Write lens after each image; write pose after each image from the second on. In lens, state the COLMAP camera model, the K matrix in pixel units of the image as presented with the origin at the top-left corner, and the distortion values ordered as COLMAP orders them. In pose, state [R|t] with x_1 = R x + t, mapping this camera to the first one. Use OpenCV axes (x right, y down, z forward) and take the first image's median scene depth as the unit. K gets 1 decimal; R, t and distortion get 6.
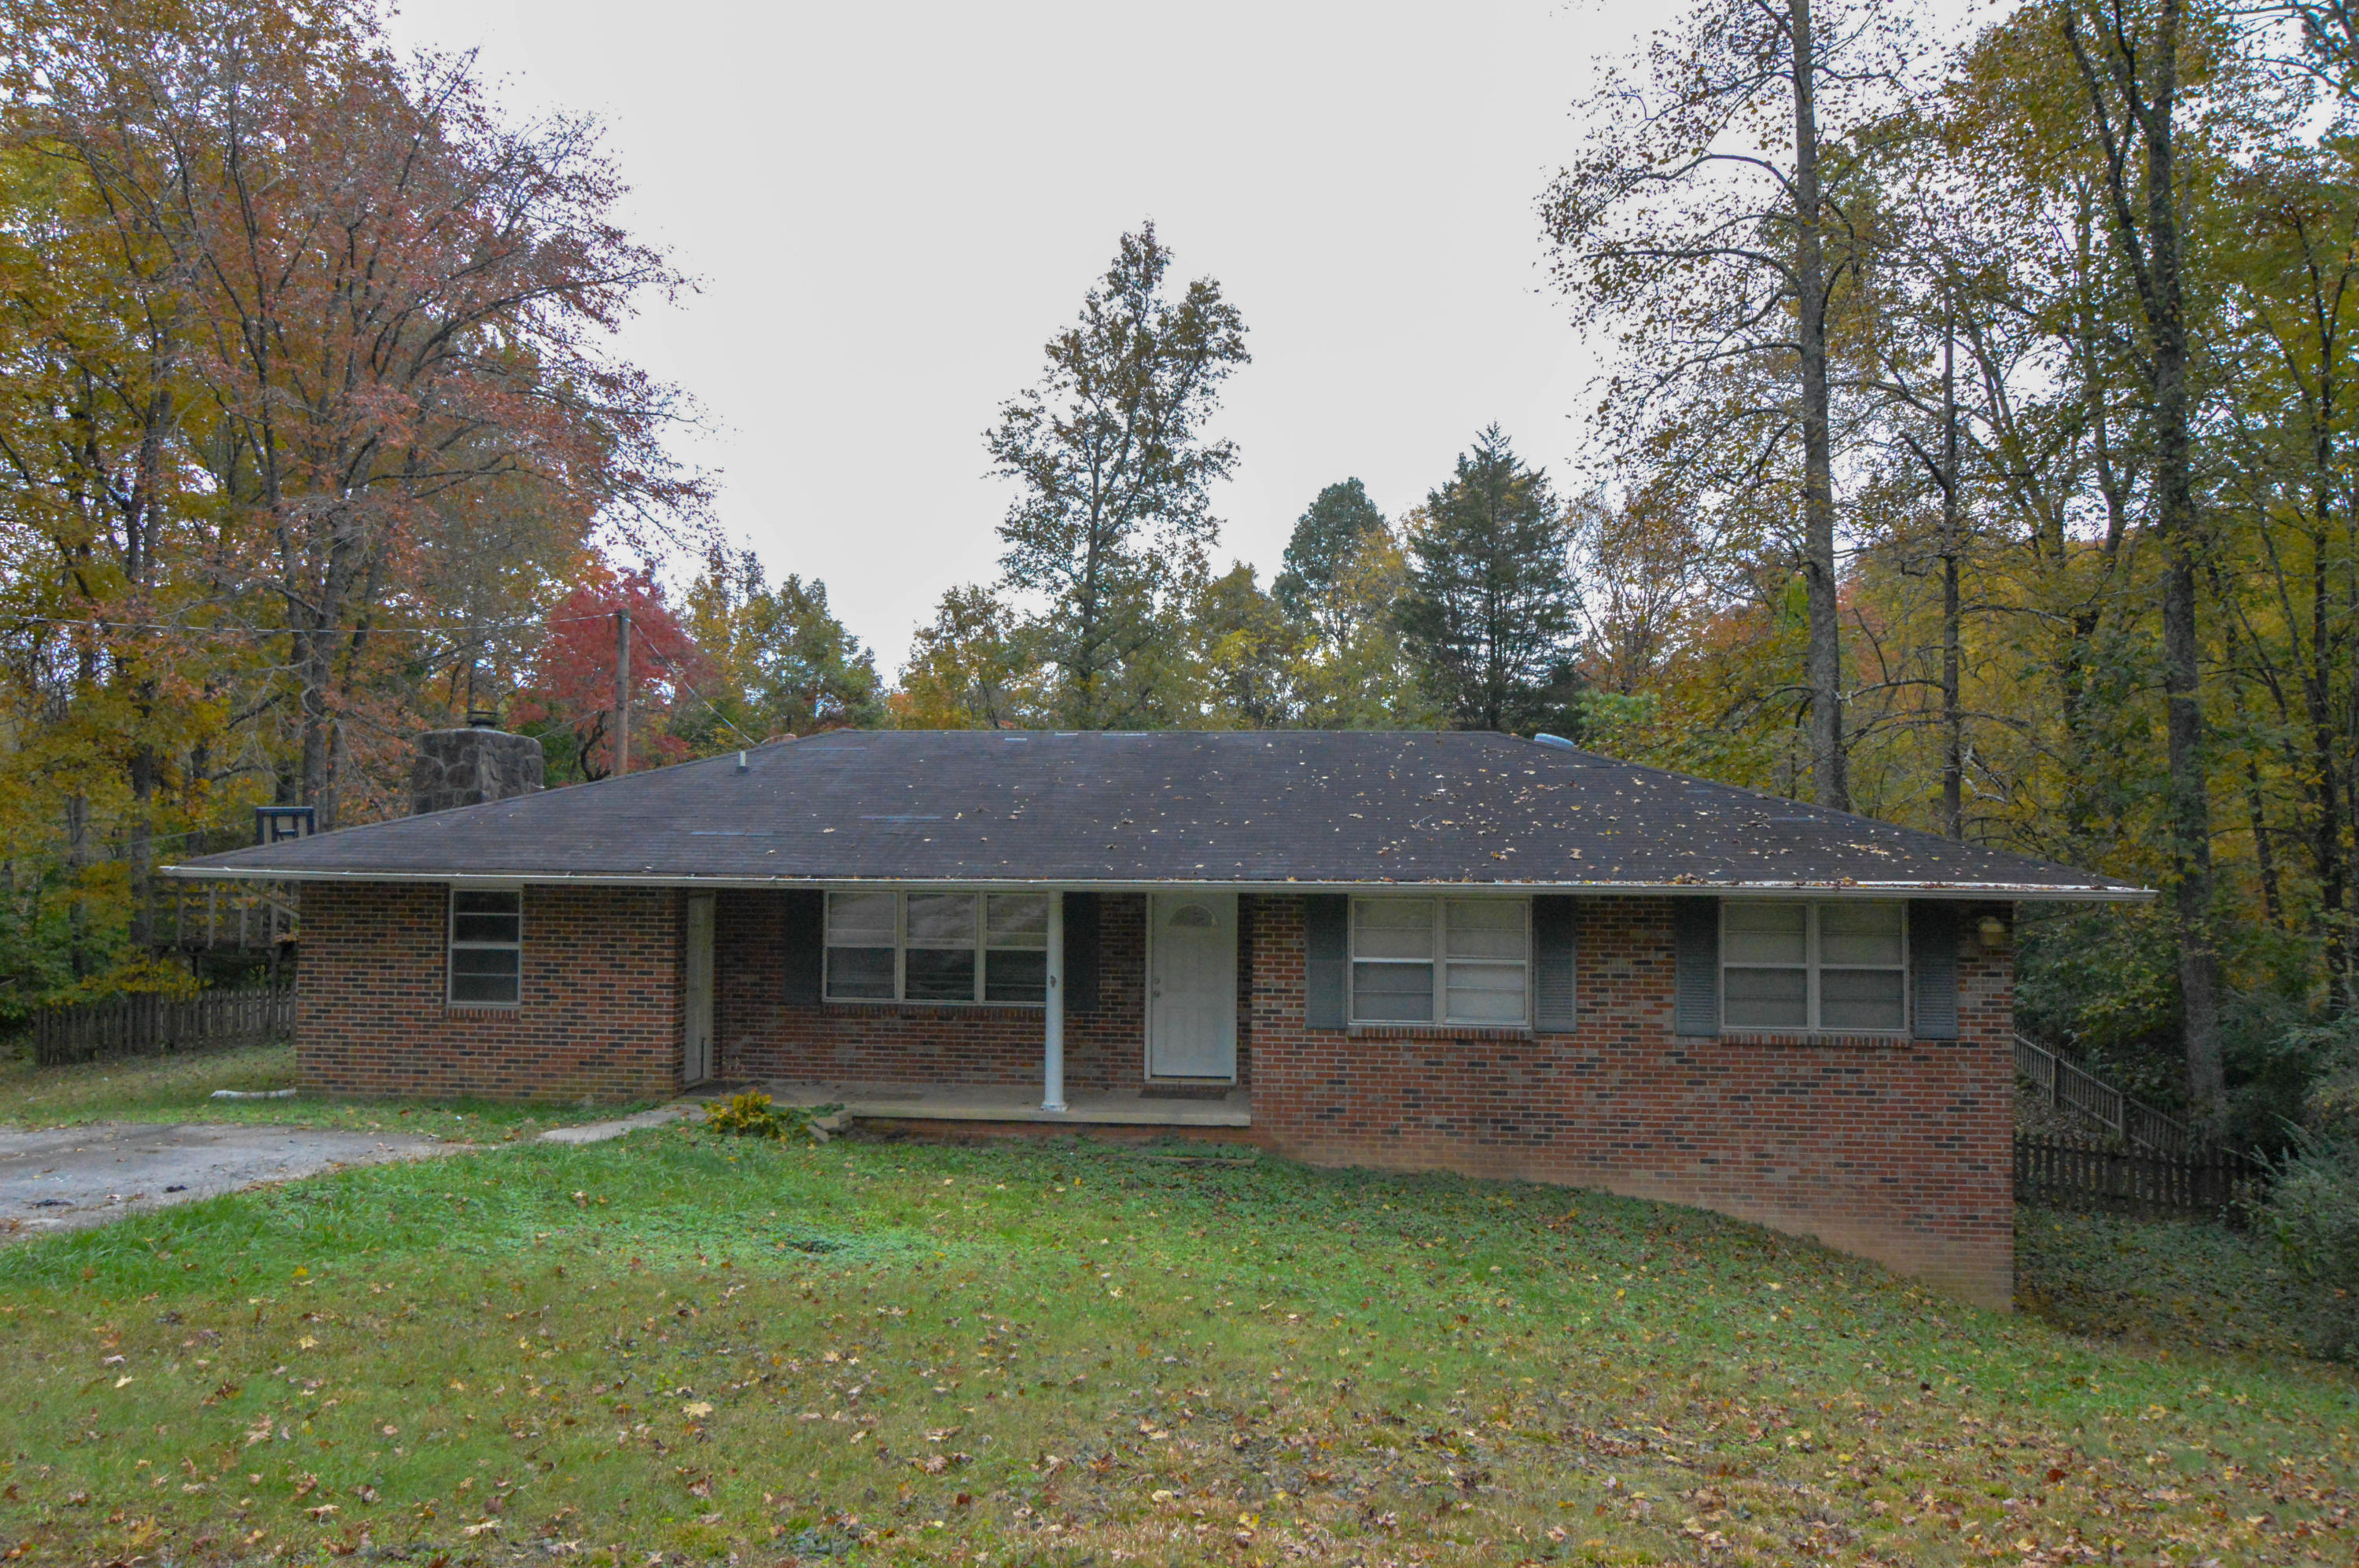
lens RADIAL K [[1628.2, 0, 1166.9], [0, 1628.2, 785.4], [0, 0, 1]] dist [-0.023395, -0.001720]
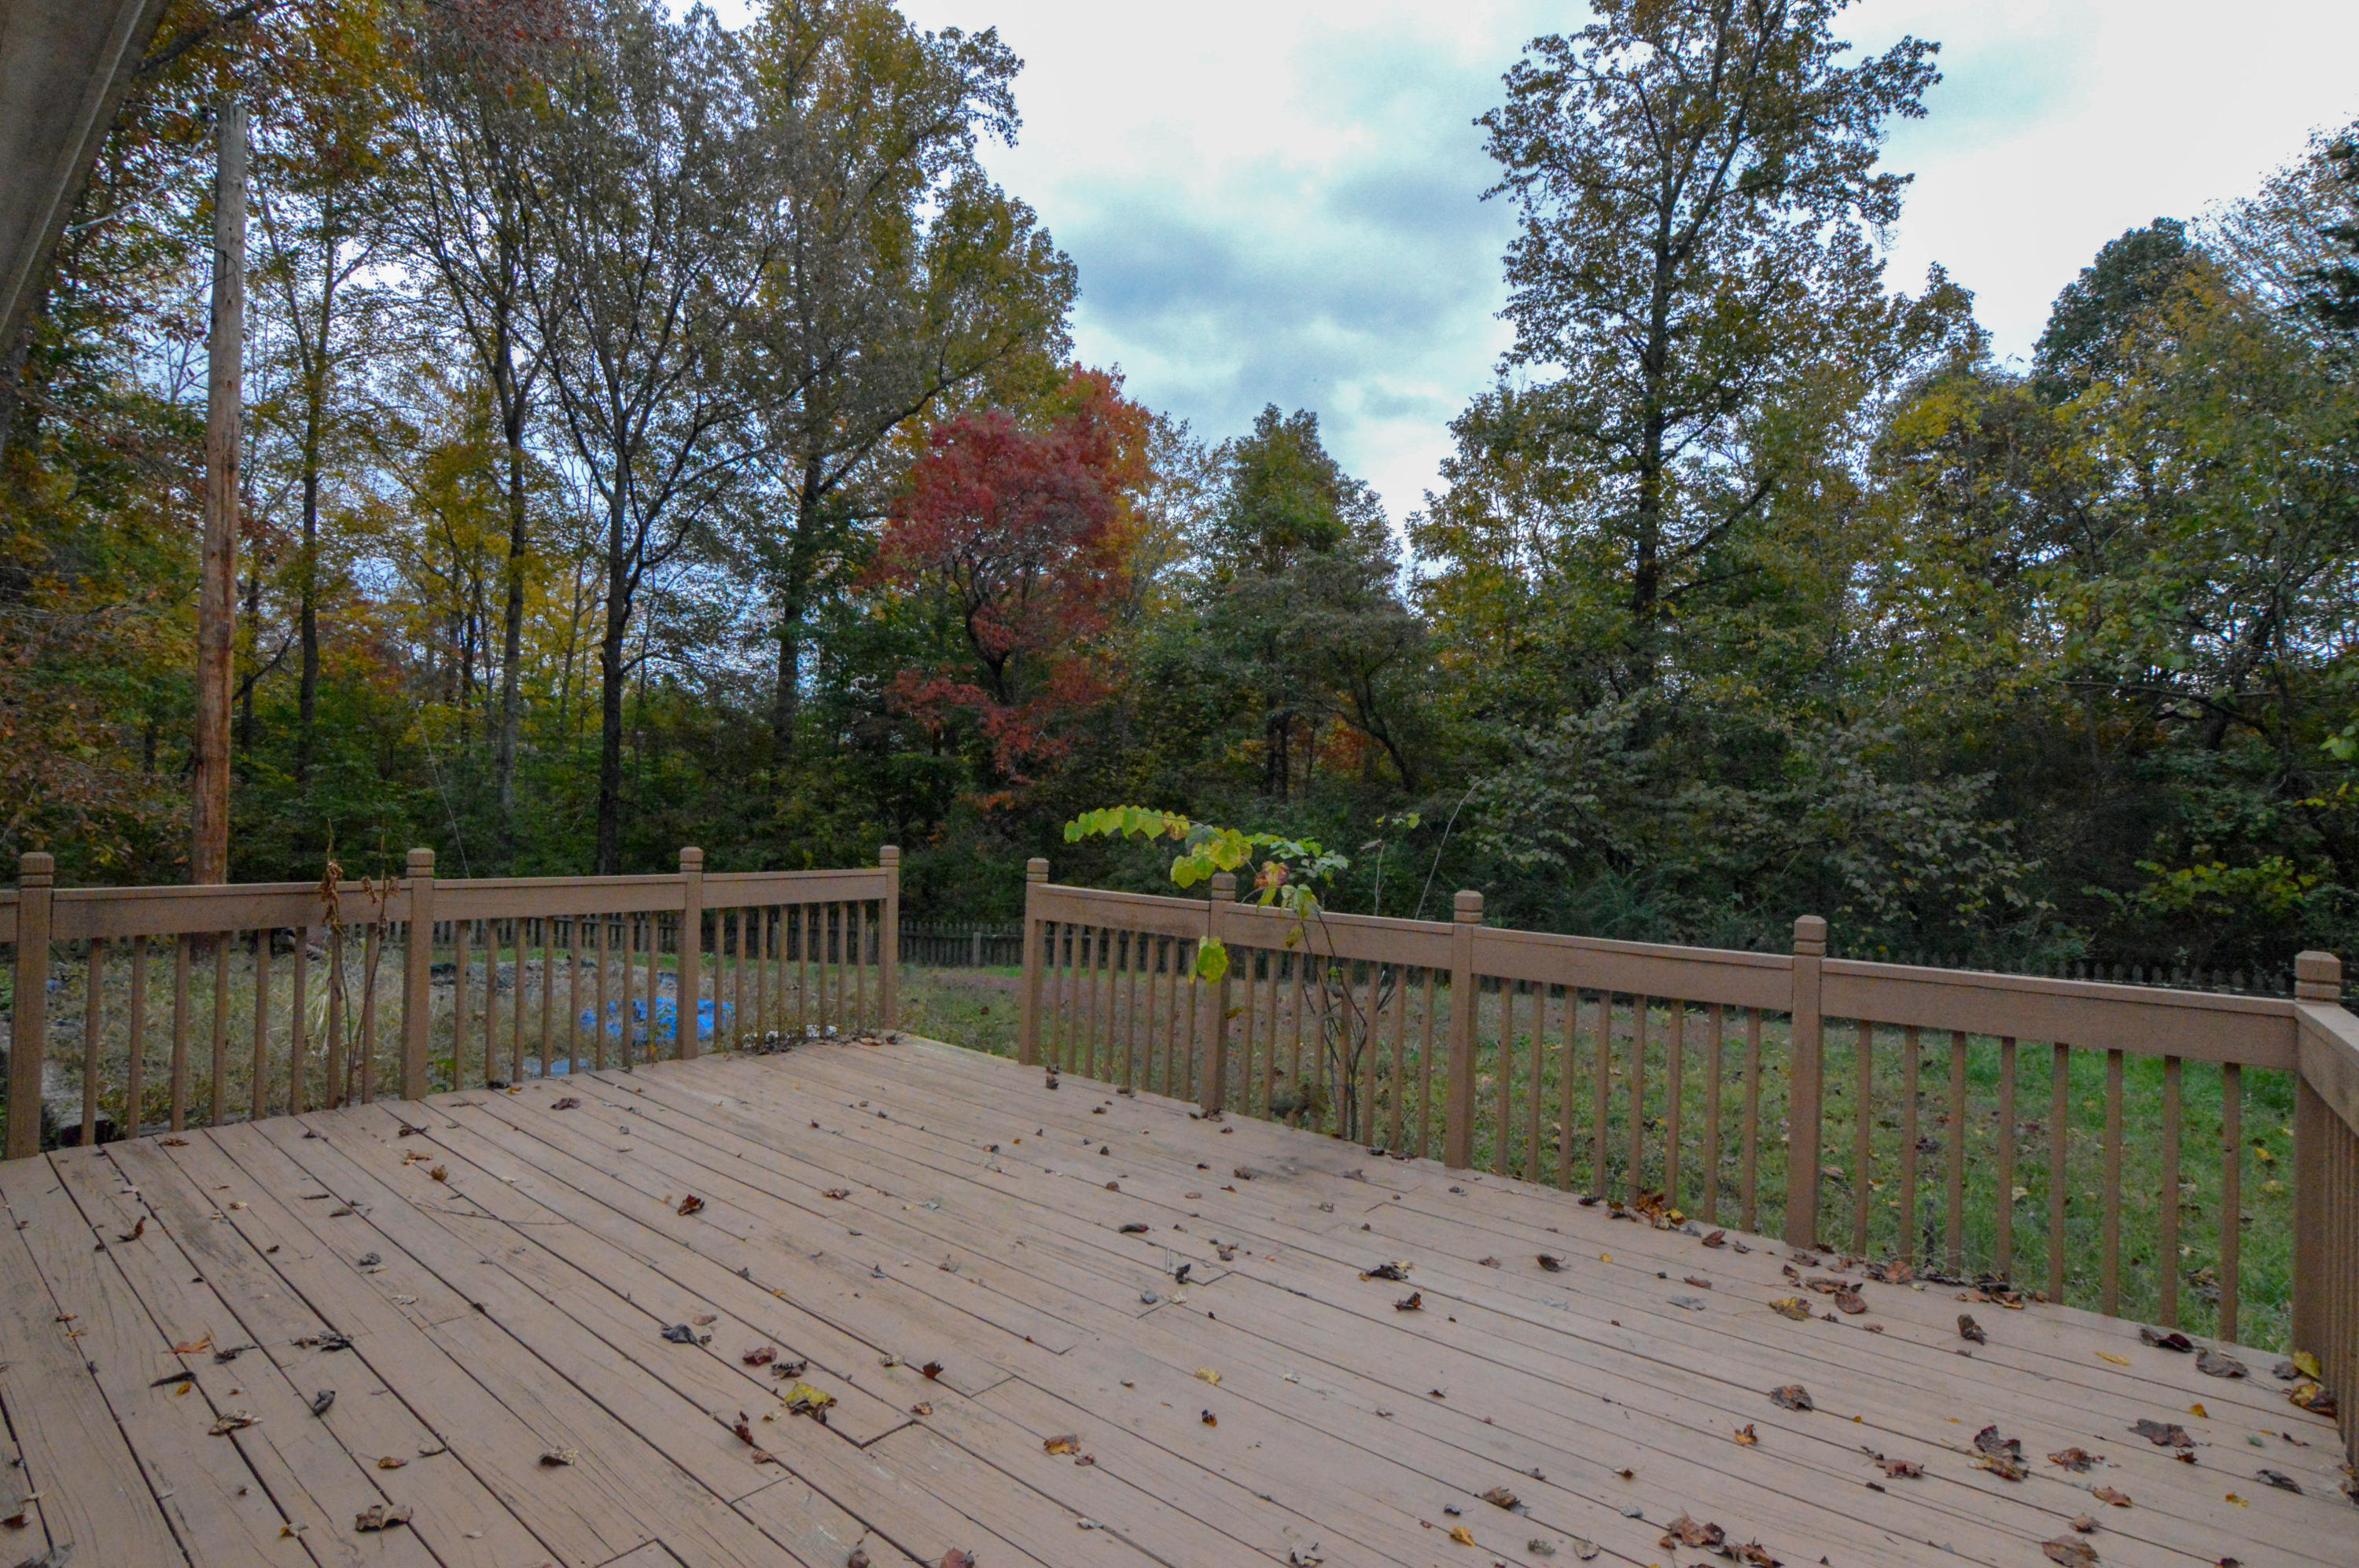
lens RADIAL K [[1172.1, 0, 1174.5], [0, 1172.1, 770.3], [0, 0, 1]] dist [-0.034295, 0.012537]
pose [[0.837061, -0.001979, -0.547107, 0.046754], [0.005739, 0.999970, 0.005164, 0.050891], [0.547080, -0.007462, 0.837047, 0.593143]]
